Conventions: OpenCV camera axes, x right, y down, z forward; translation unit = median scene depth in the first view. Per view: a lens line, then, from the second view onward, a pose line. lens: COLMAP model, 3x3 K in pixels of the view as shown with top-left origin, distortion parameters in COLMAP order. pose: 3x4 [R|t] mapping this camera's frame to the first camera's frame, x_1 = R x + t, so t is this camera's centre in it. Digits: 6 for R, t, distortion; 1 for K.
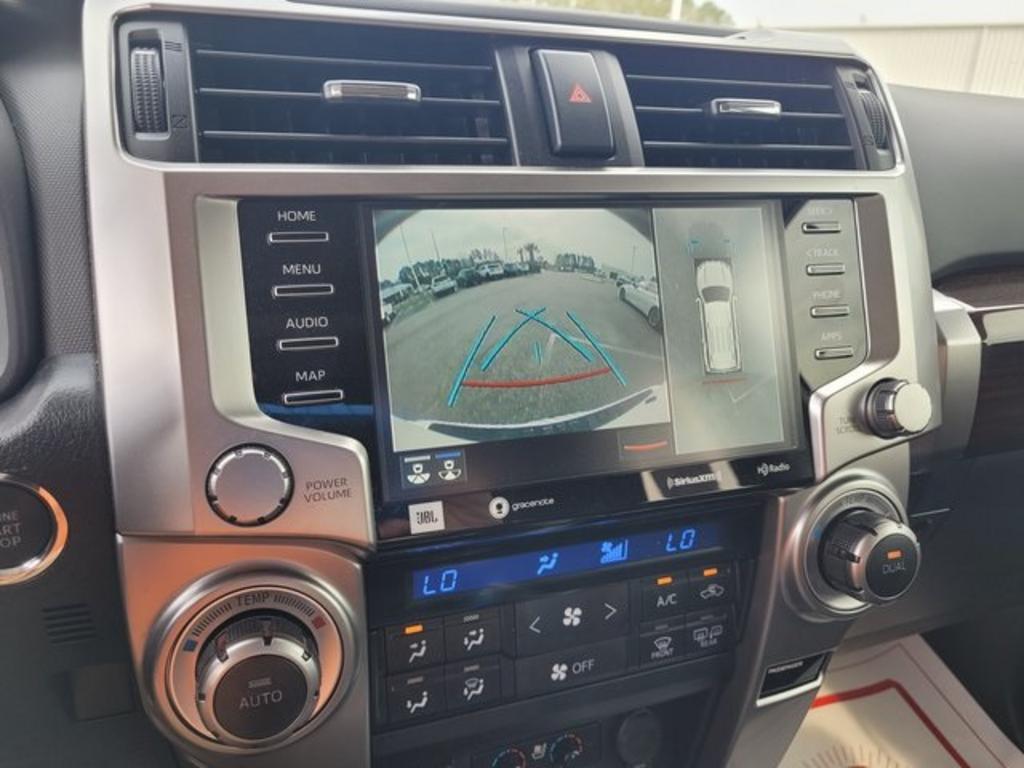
lens RADIAL K [[774.6, 0, 529.5], [0, 774.6, 393.5], [0, 0, 1]] dist [0.016452, 0.000568]
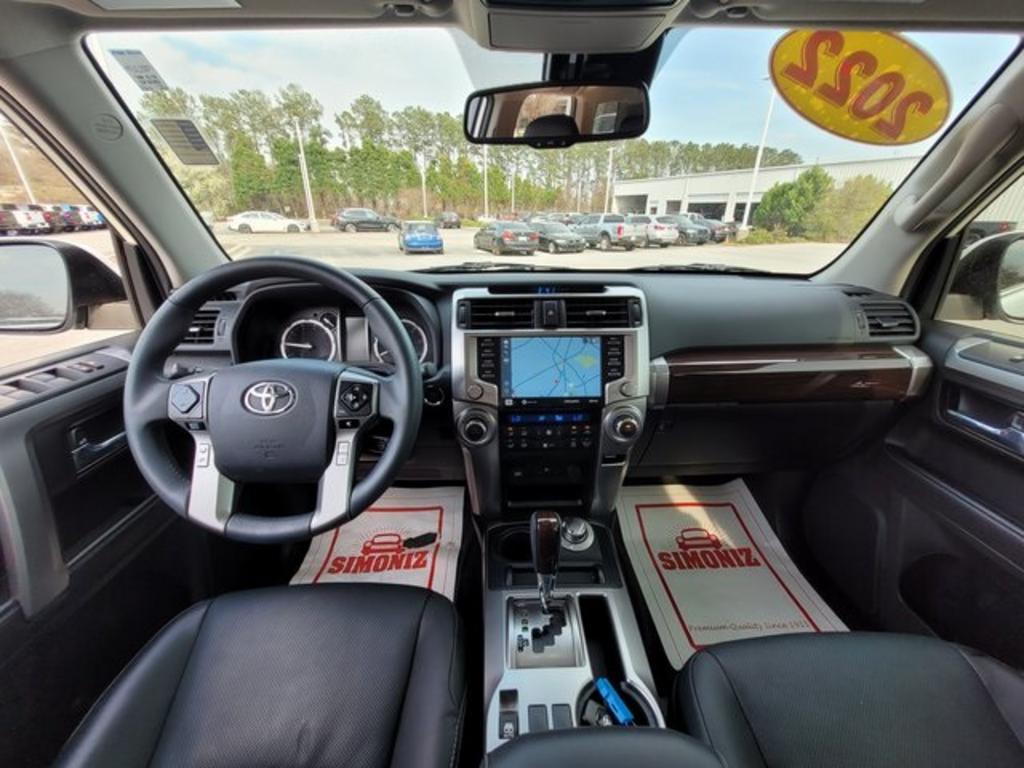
lens RADIAL K [[395.0, 0, 515.4], [0, 395.0, 388.3], [0, 0, 1]] dist [-0.001368, -0.000361]
pose [[0.940329, 0.089473, -0.328293, 0.574465], [-0.070589, 0.995115, 0.069021, -0.082309], [0.332864, -0.041728, 0.942051, -1.067517]]
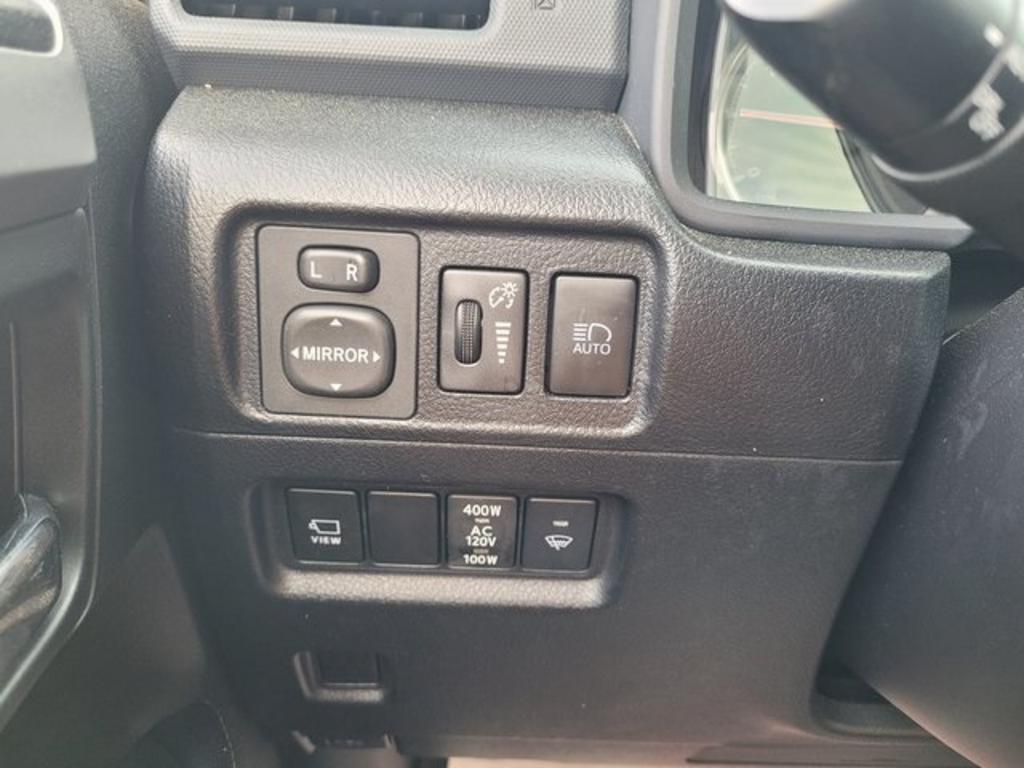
lens RADIAL K [[772.9, 0, 512.0], [0, 772.9, 384.0], [0, 0, 1]] dist [0.017320, -0.007221]
pose [[0.951815, 0.110448, -0.286093, -1.456887], [-0.115280, 0.993333, -0.000049, 0.242776], [0.284180, 0.033028, 0.958202, -0.204927]]
